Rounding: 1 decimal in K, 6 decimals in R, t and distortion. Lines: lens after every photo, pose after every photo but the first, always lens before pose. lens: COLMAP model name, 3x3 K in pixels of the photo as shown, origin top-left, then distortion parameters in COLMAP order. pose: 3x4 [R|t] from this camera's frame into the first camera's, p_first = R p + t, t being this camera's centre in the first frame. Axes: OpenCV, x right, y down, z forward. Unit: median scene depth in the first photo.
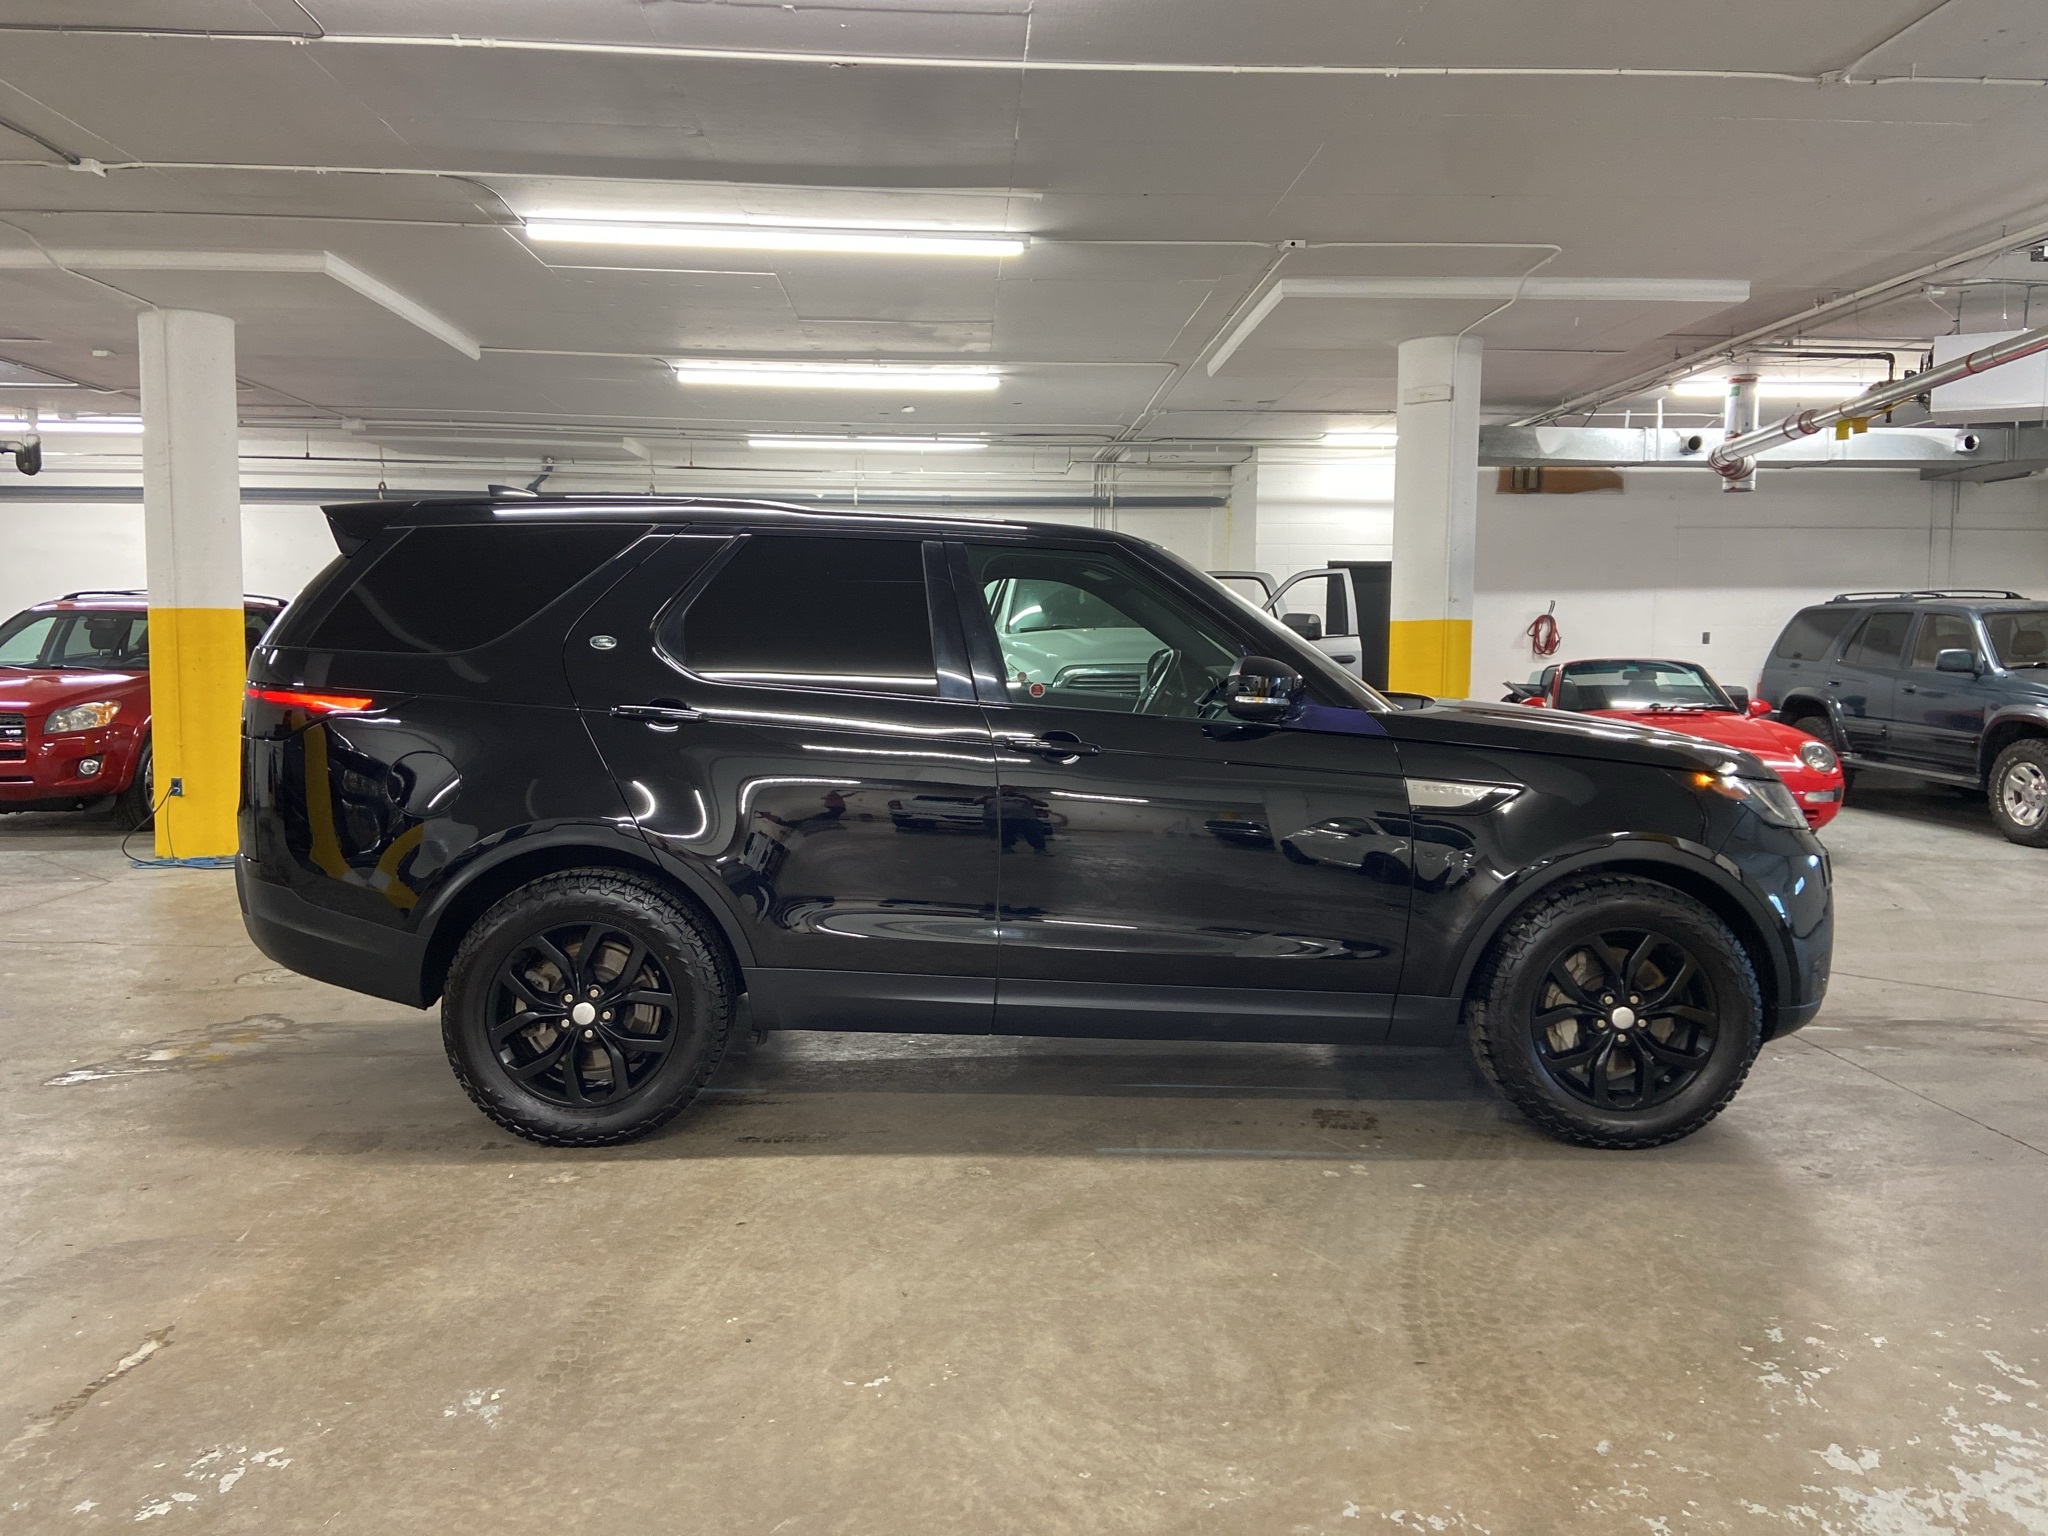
lens RADIAL K [[1526.8, 0, 1035.6], [0, 1526.8, 771.6], [0, 0, 1]] dist [0.123304, -0.155237]
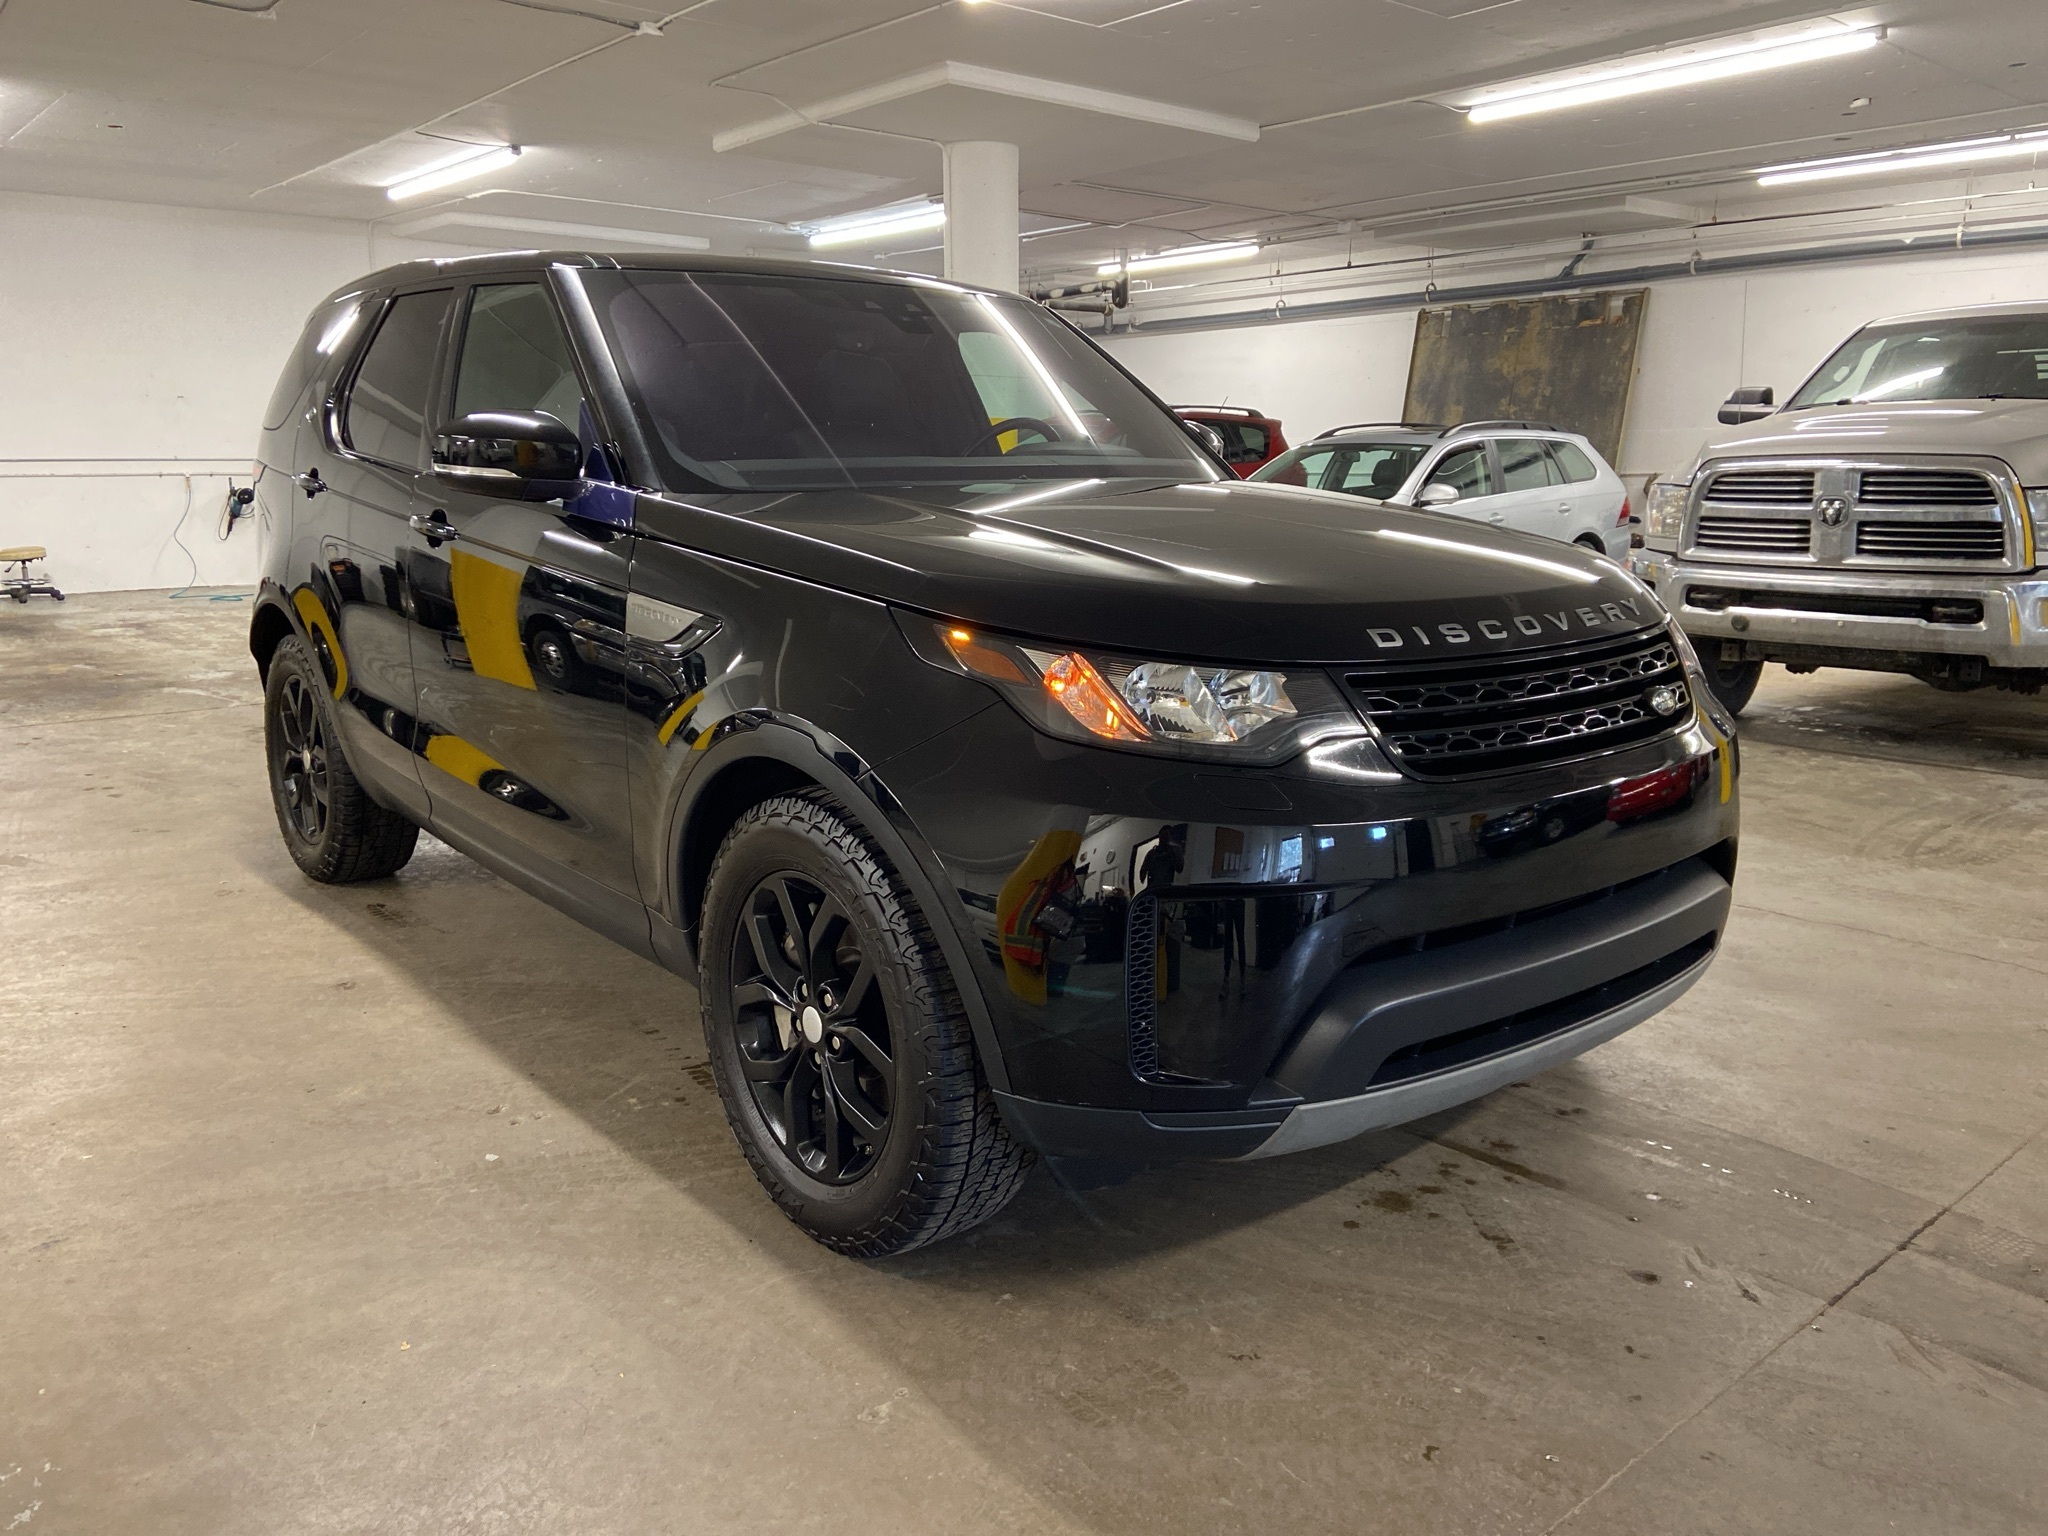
lens RADIAL K [[1526.8, 0, 1035.6], [0, 1526.8, 771.6], [0, 0, 1]] dist [0.123304, -0.155237]
pose [[0.611836, 0.149926, -0.776646, 0.843298], [-0.060790, 0.987881, 0.142813, -0.023741], [0.788645, -0.040166, 0.613536, 0.692822]]
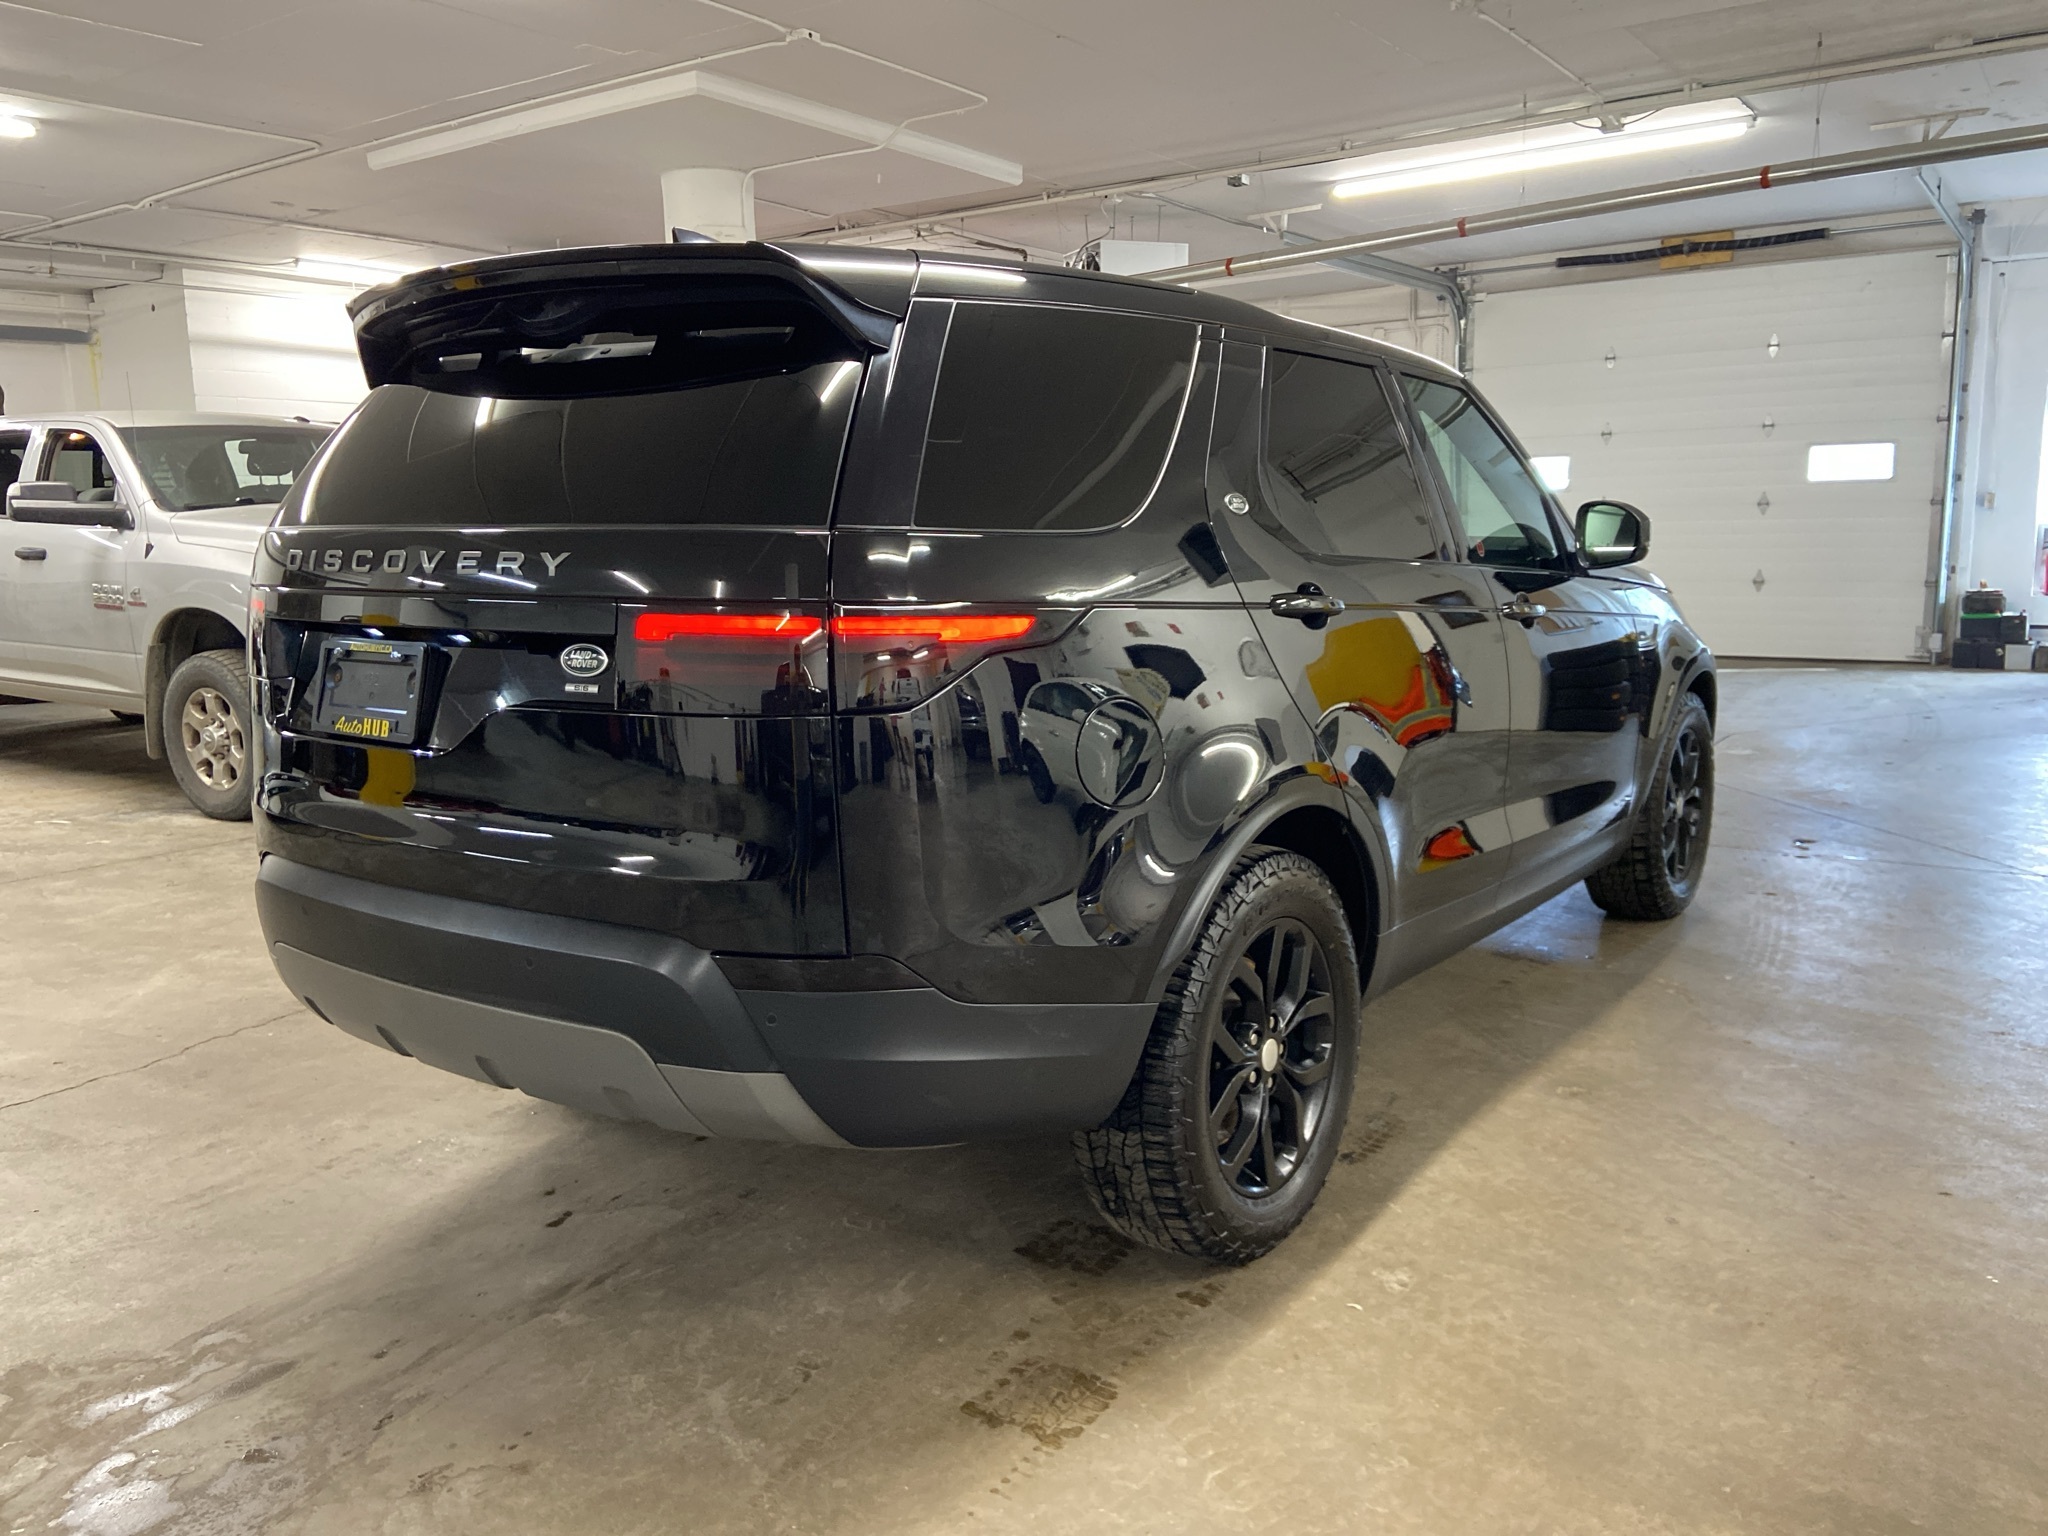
lens RADIAL K [[1526.8, 0, 1035.6], [0, 1526.8, 771.6], [0, 0, 1]] dist [0.123304, -0.155237]
pose [[0.616208, -0.150103, 0.773147, -0.815254], [0.092641, 0.988670, 0.118109, -0.051875], [-0.782116, -0.001154, 0.623132, 0.627614]]
